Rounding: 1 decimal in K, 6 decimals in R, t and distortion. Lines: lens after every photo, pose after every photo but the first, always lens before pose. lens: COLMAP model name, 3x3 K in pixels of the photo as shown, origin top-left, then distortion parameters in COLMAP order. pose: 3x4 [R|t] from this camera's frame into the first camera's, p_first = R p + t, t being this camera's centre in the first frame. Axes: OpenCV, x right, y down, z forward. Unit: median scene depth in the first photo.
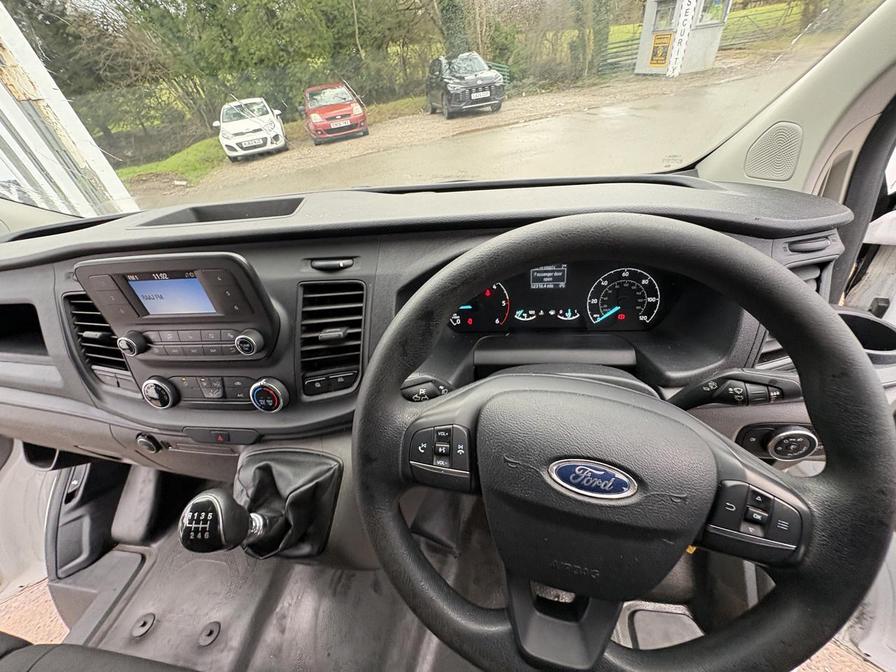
lens RADIAL K [[354.2, 0, 448.0], [0, 354.2, 336.0], [0, 0, 1]] dist [-0.000934, 0.000125]
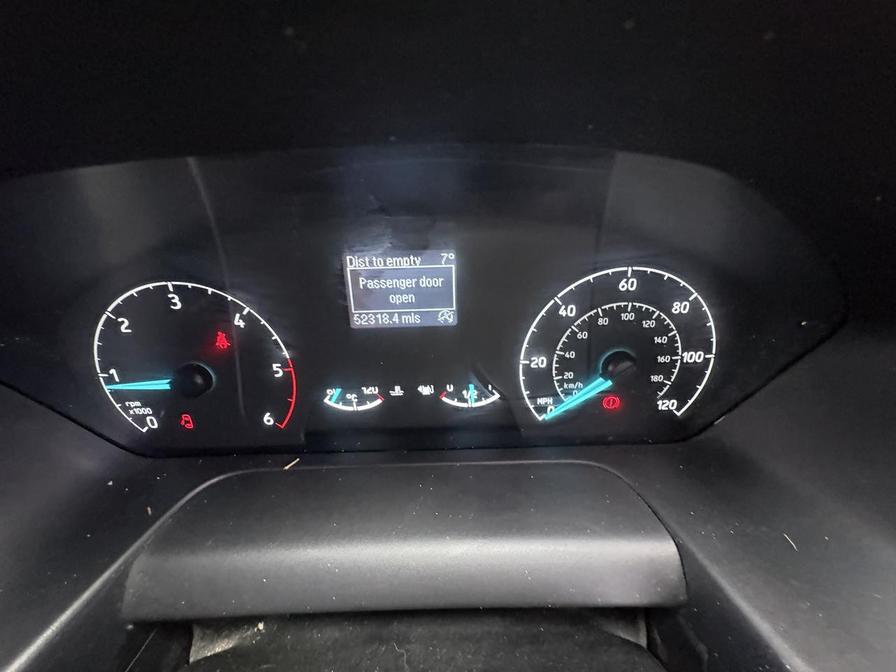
lens RADIAL K [[354.2, 0, 448.0], [0, 354.2, 336.0], [0, 0, 1]] dist [-0.000934, 0.000125]
pose [[0.983054, -0.023400, 0.181818, 0.261841], [0.023349, 0.999724, 0.002425, -0.124942], [-0.181825, 0.001862, 0.983329, 0.671525]]
